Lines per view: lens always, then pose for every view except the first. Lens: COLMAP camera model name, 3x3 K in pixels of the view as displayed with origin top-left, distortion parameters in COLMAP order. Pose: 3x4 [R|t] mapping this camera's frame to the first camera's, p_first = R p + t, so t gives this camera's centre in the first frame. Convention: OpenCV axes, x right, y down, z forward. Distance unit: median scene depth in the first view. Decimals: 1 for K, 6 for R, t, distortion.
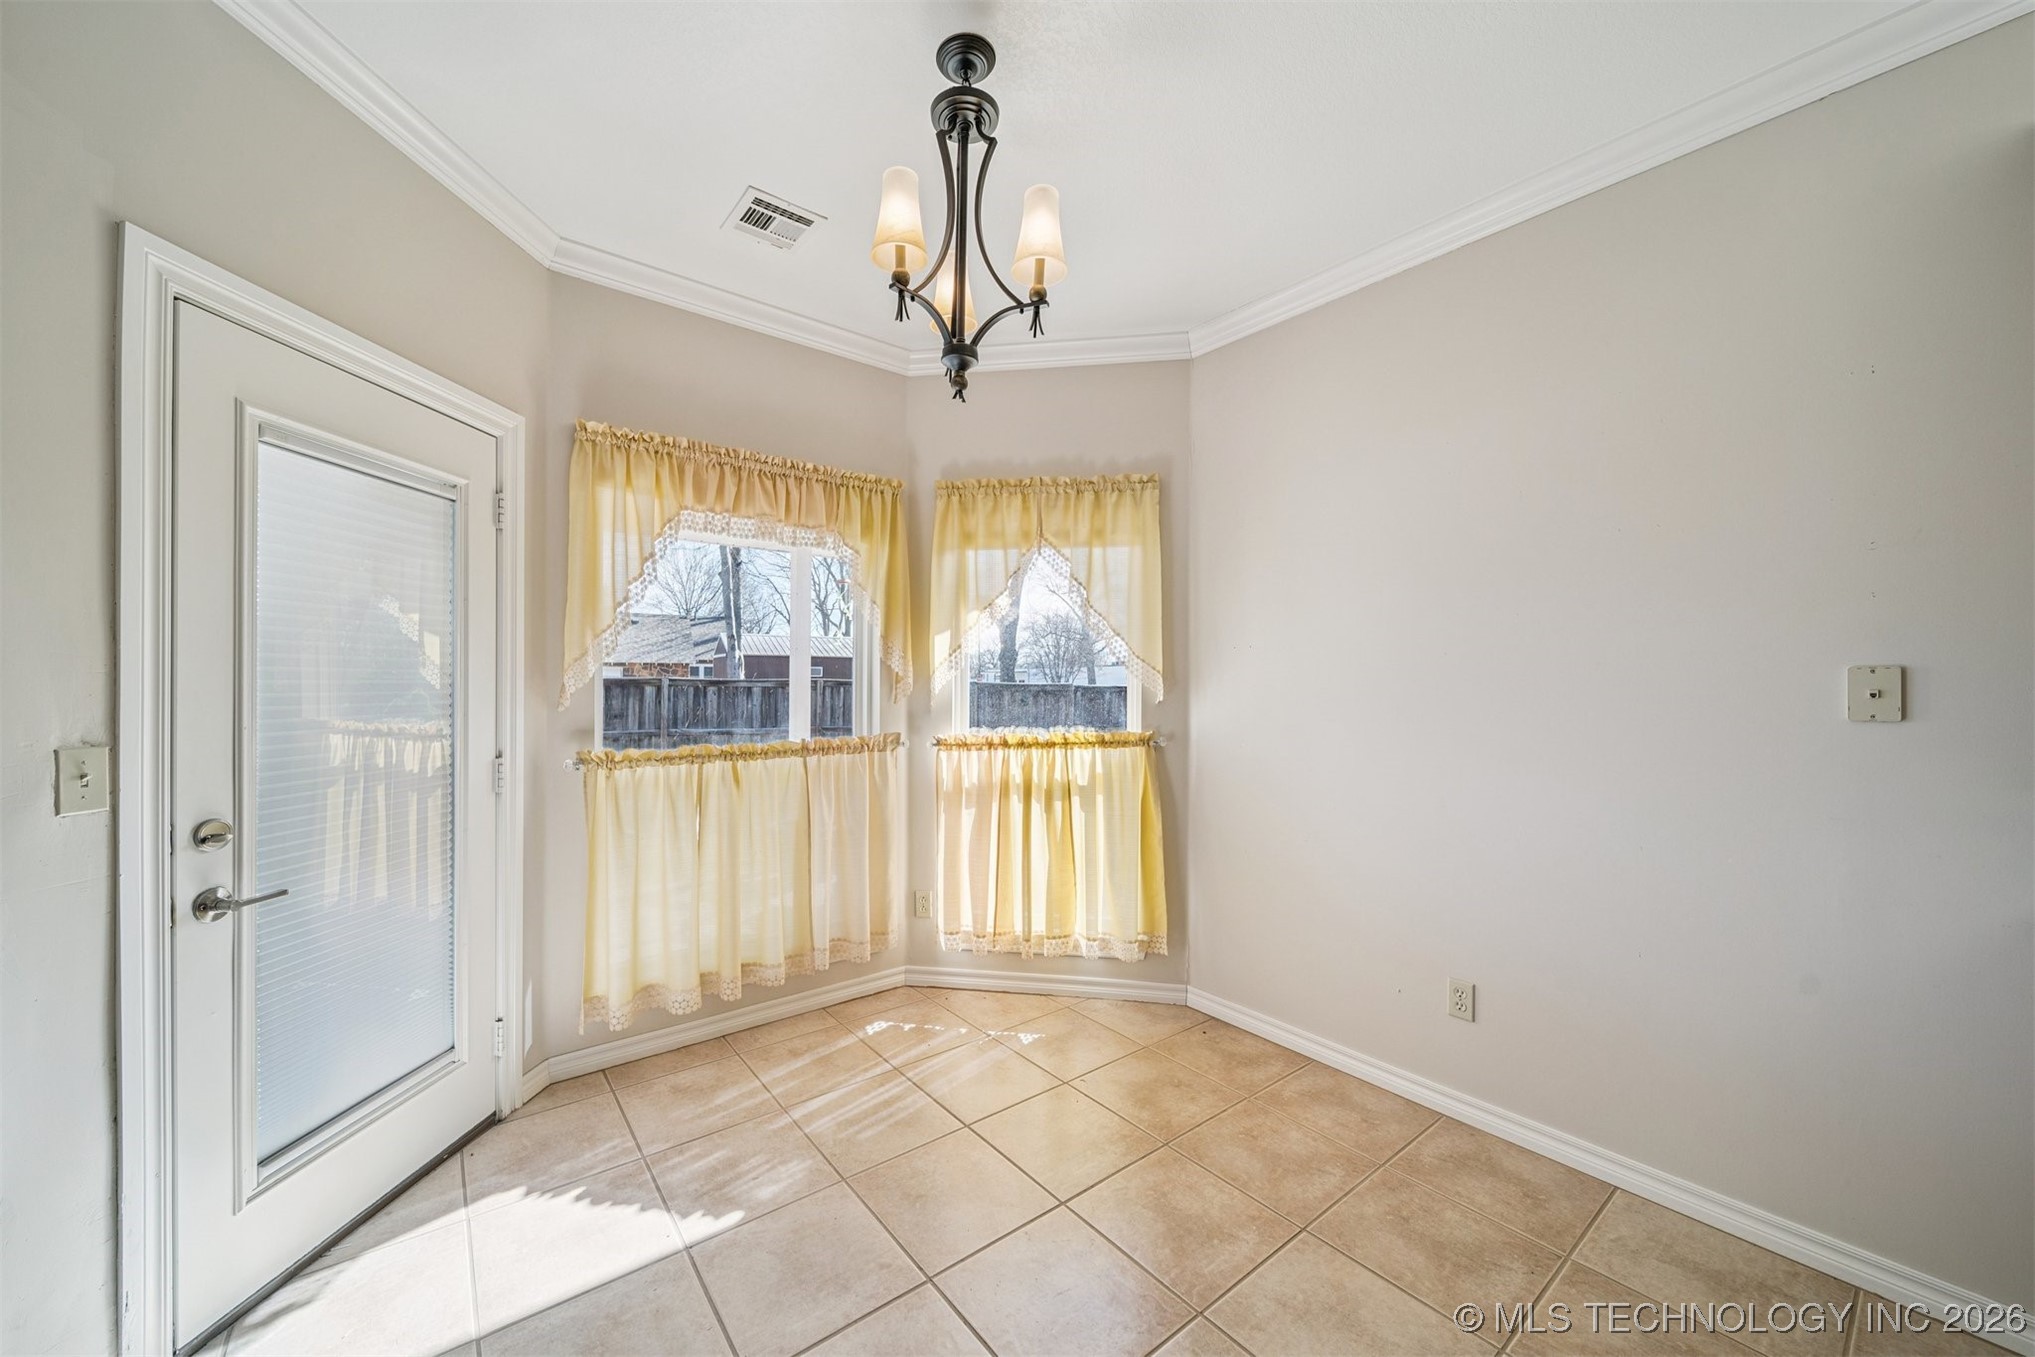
lens RADIAL K [[749.5, 0, 1012.8], [0, 749.5, 690.1], [0, 0, 1]] dist [-0.000005, -0.000001]
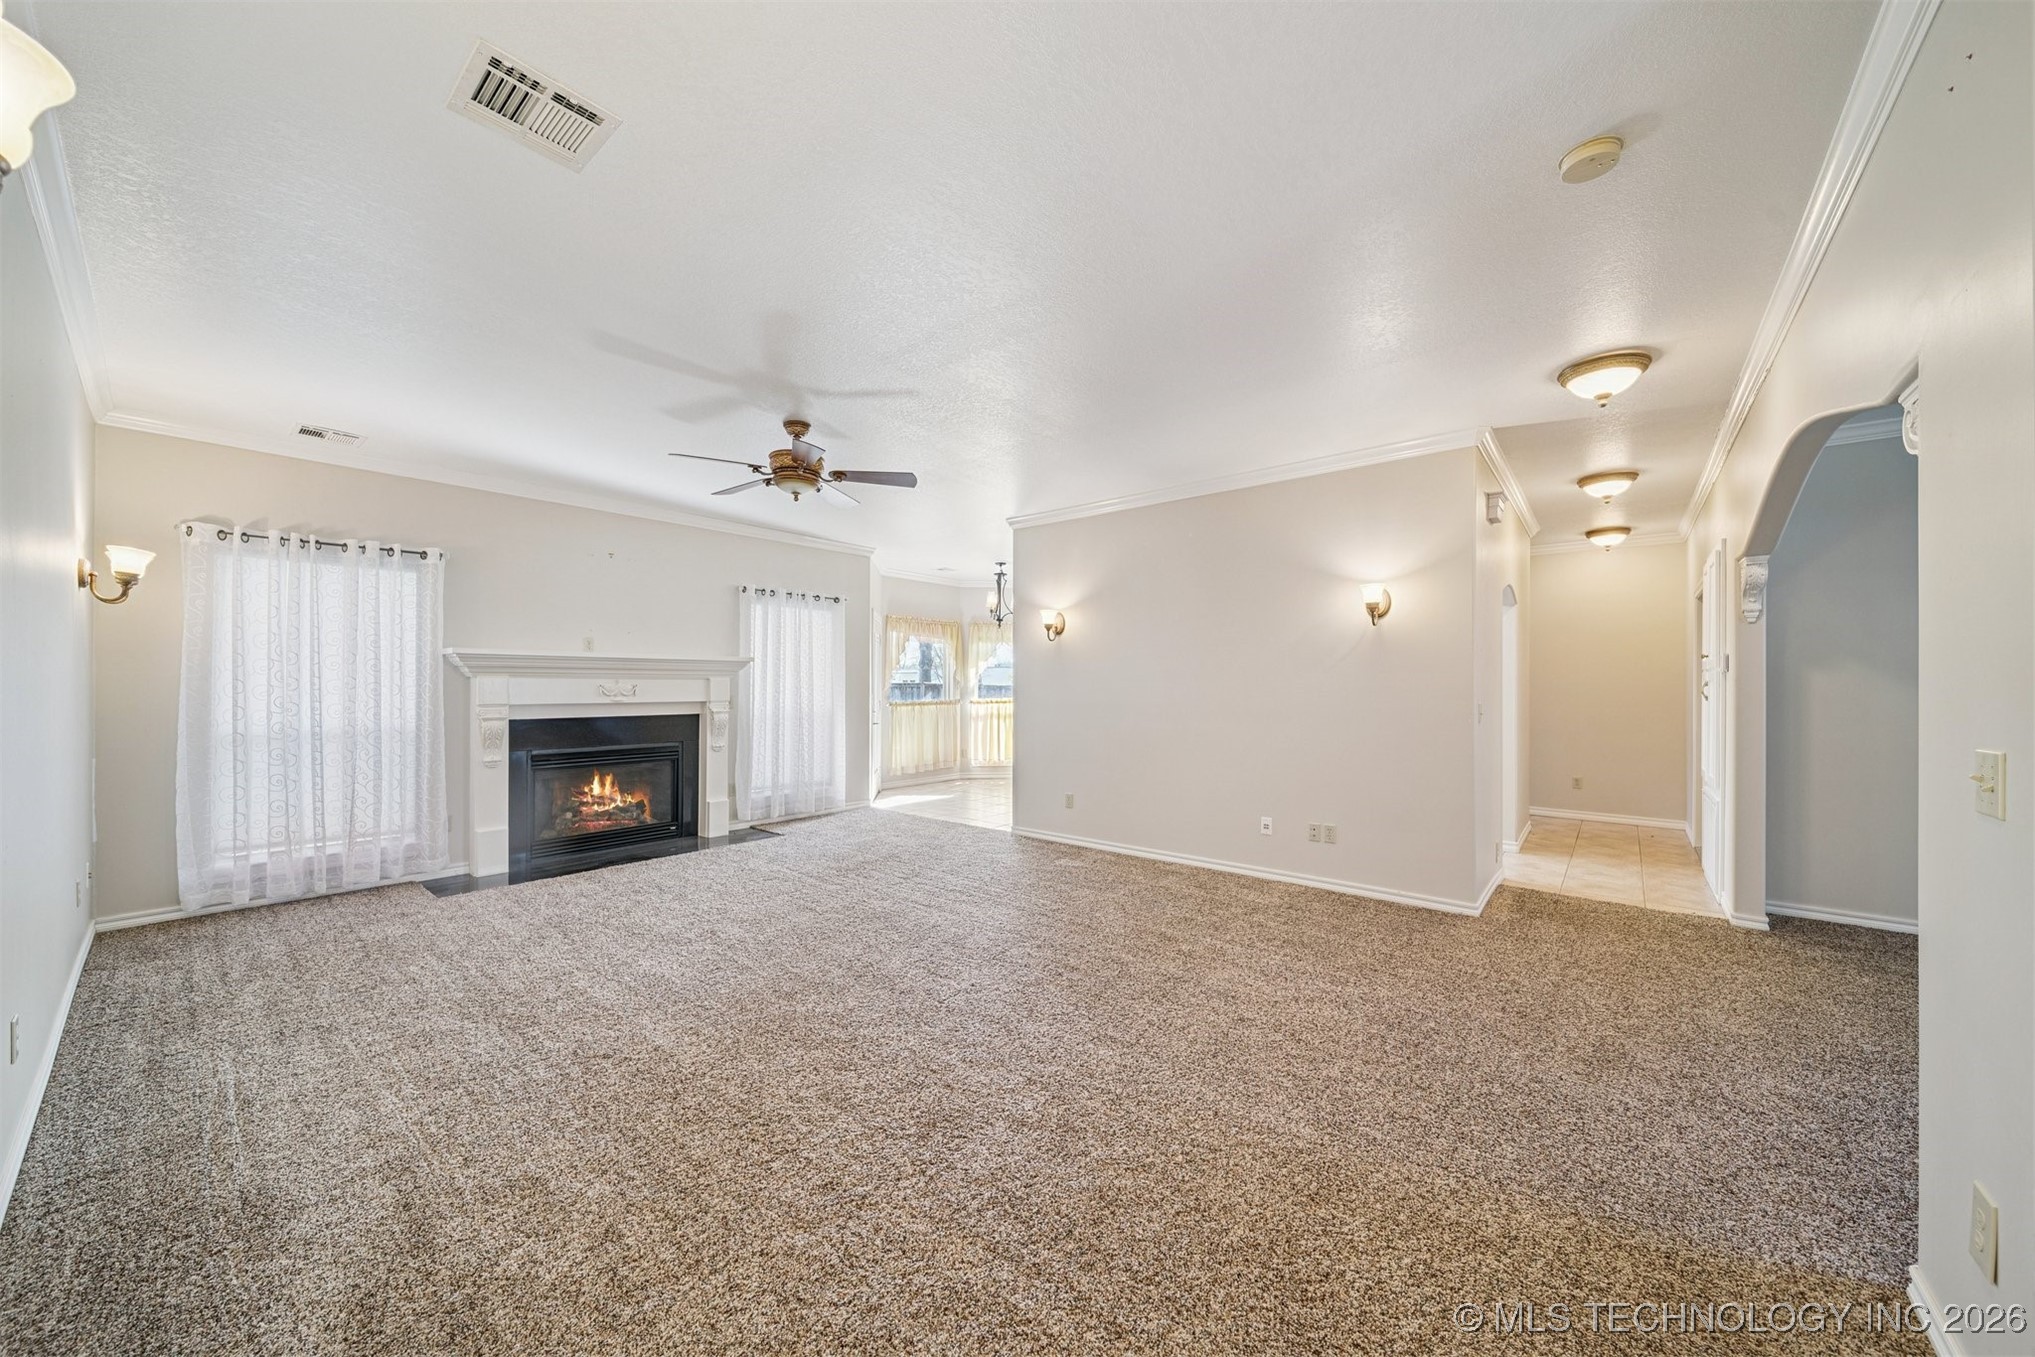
lens RADIAL K [[750.2, 0, 1023.6], [0, 750.2, 680.1], [0, 0, 1]] dist [-0.000001, 0.000000]
pose [[0.975407, -0.000179, 0.220412, -0.599086], [0.000048, 1.000000, 0.000599, -0.026776], [-0.220412, -0.000574, 0.975407, -2.242000]]
